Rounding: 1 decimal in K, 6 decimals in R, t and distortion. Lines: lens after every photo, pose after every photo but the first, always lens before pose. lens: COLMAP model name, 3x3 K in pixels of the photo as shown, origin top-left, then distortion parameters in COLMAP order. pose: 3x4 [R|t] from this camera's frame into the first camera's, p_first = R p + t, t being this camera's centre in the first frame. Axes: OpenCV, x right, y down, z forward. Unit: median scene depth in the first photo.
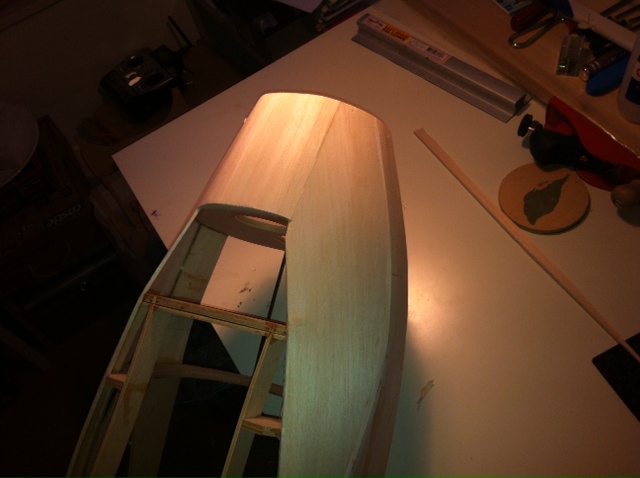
lens RADIAL K [[573.9, 0, 320.0], [0, 573.9, 239.0], [0, 0, 1]] dist [-0.002779, -0.001834]
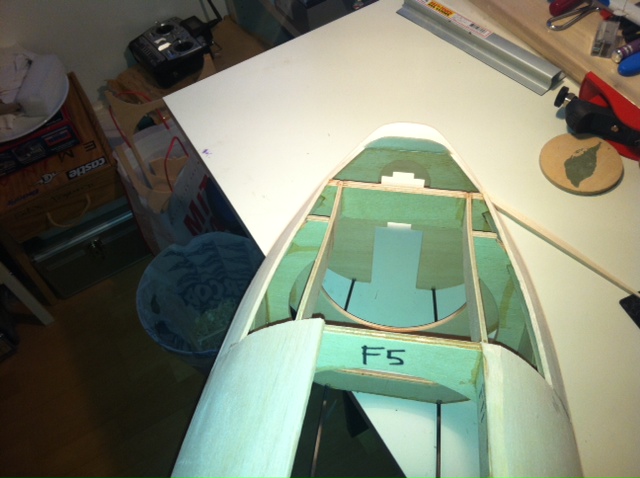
lens RADIAL K [[573.9, 0, 320.0], [0, 573.9, 239.0], [0, 0, 1]] dist [-0.002779, -0.001834]
pose [[0.995819, 0.081402, 0.041462, -0.099879], [-0.080654, 0.996553, -0.019396, 0.106333], [-0.042898, 0.015971, 0.998952, -0.048203]]
